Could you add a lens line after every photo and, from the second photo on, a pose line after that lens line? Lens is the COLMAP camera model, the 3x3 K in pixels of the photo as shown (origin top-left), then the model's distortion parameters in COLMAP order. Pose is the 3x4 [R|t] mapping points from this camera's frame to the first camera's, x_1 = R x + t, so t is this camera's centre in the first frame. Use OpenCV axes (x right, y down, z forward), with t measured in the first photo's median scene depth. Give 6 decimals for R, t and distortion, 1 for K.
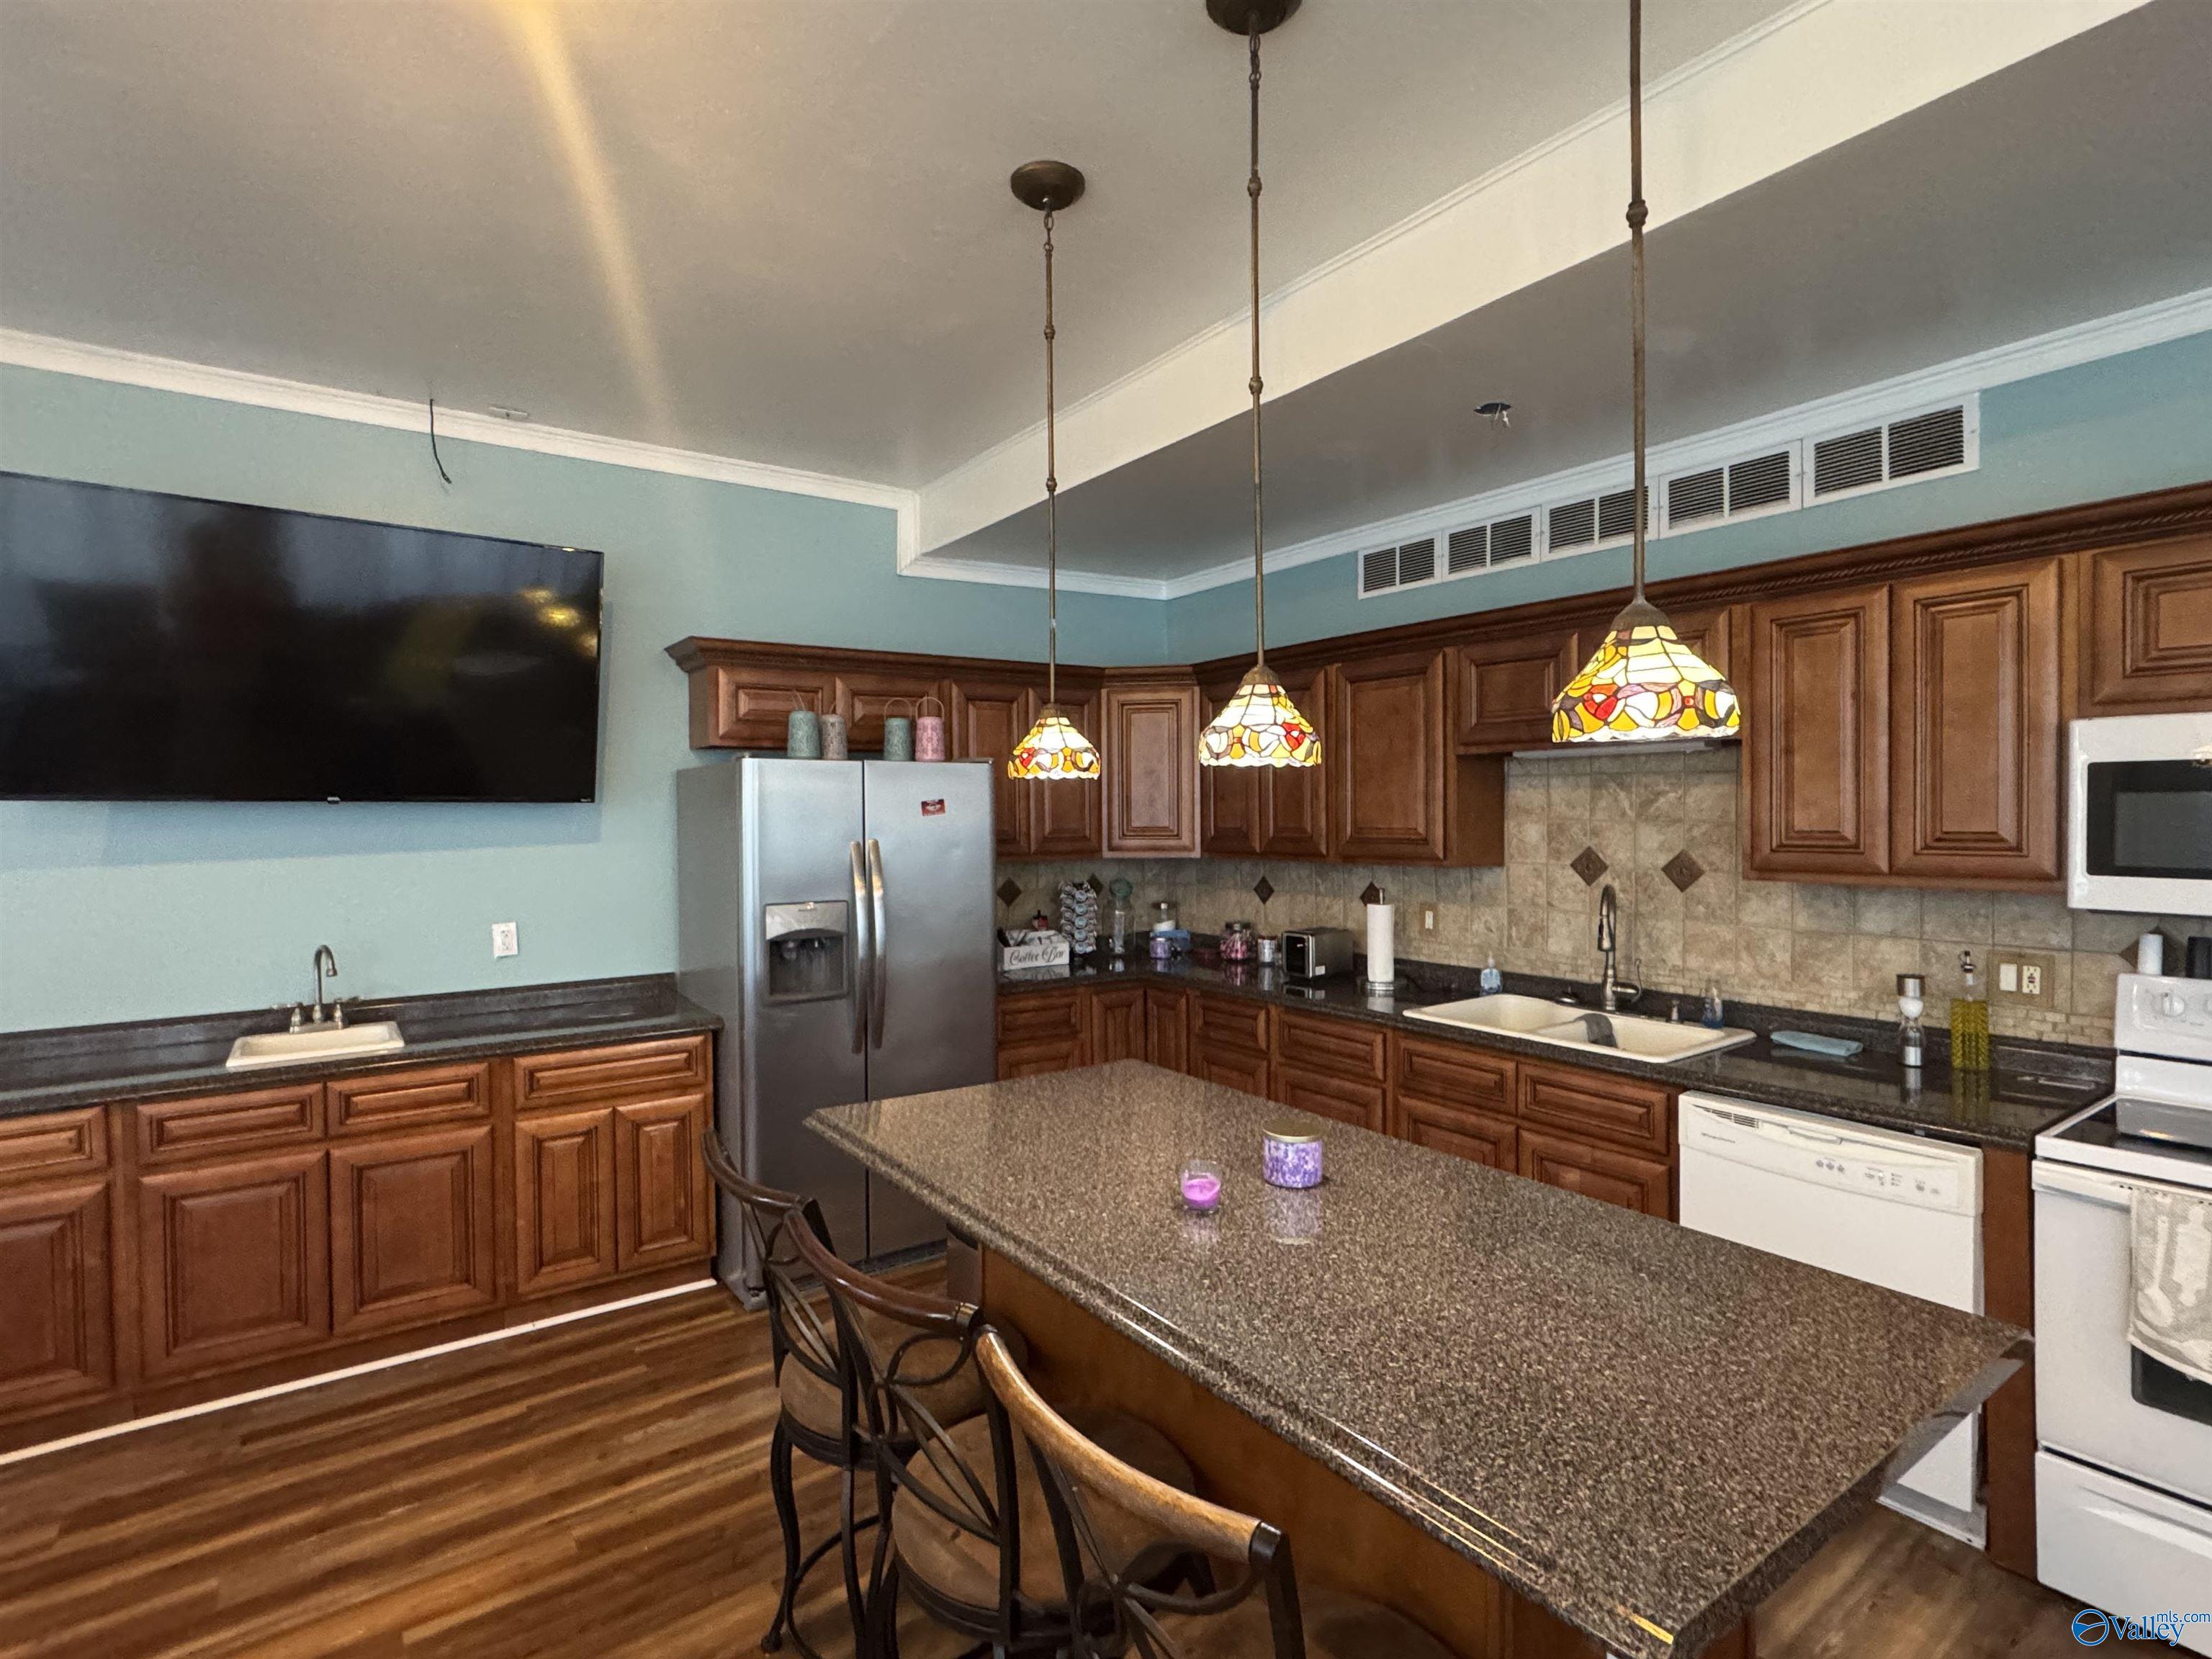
lens RADIAL K [[1078.8, 0, 1106.0], [0, 1078.8, 829.5], [0, 0, 1]] dist [-0.002090, -0.001067]
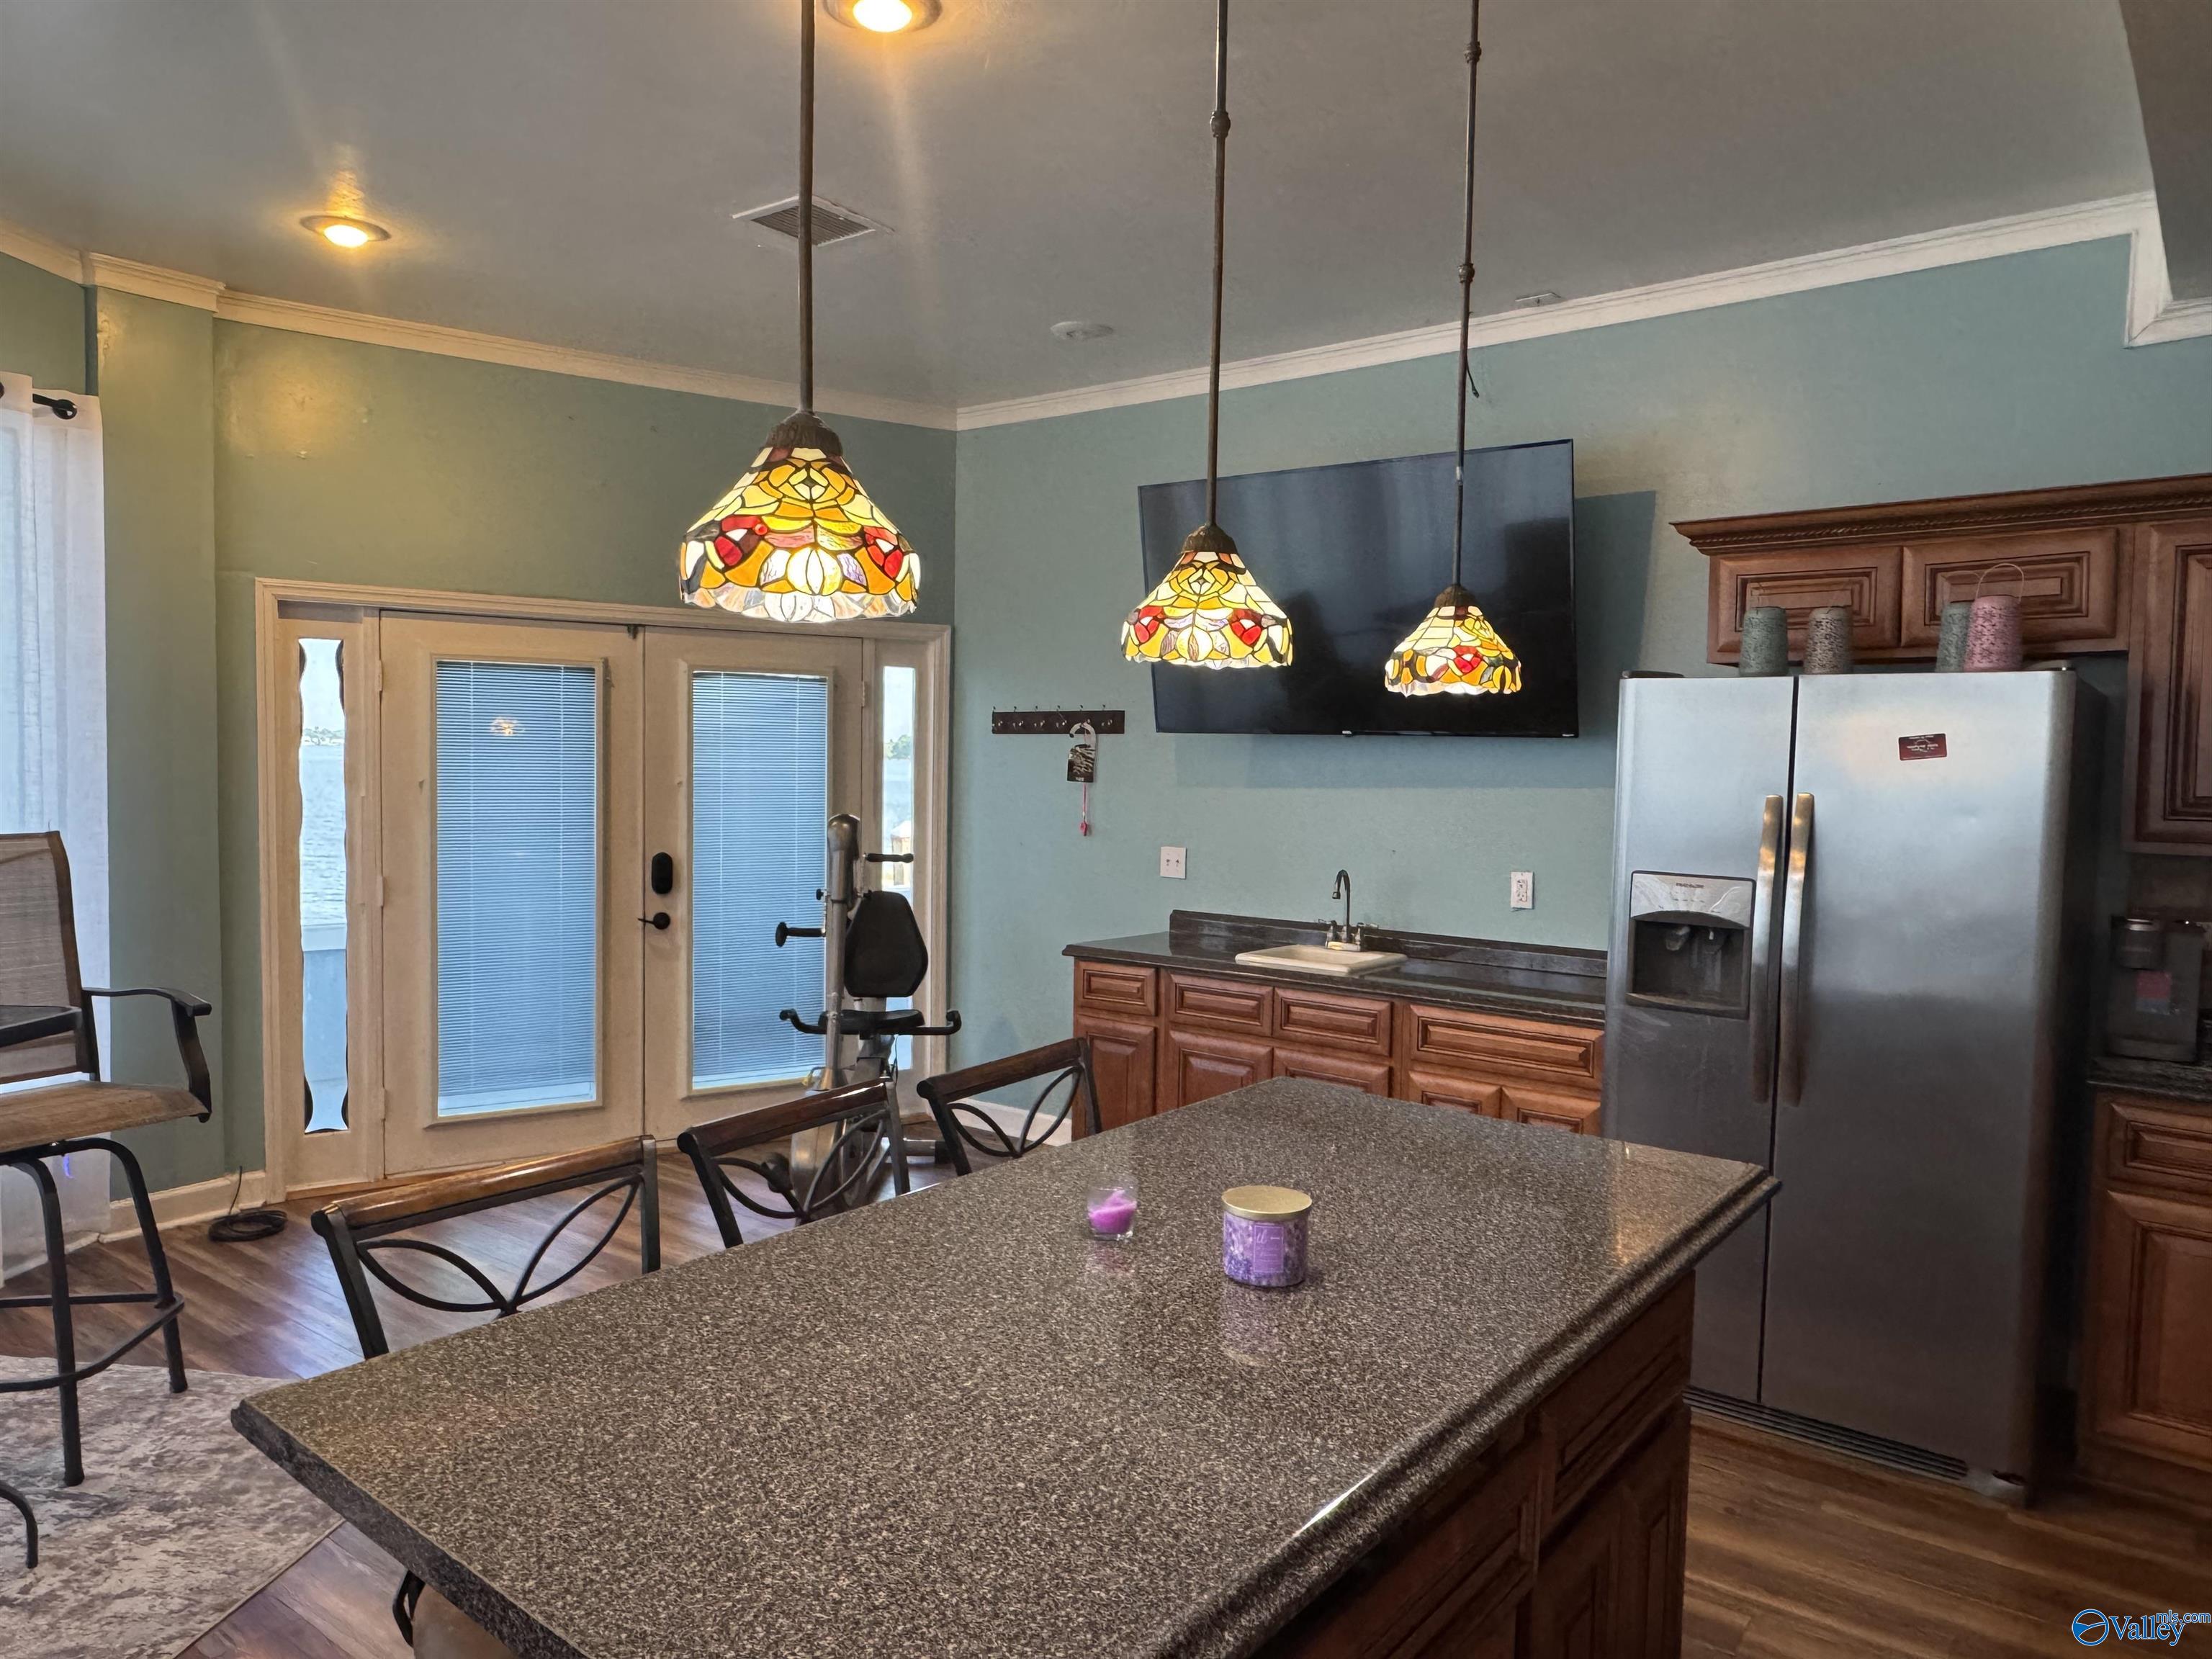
lens RADIAL K [[1458.9, 0, 1106.0], [0, 1458.9, 829.5], [0, 0, 1]] dist [0.004530, 0.001647]
pose [[0.272434, 0.062485, -0.960143, 0.576040], [-0.038281, 0.997803, 0.054074, -0.001457], [0.961413, 0.022024, 0.274228, 0.365230]]
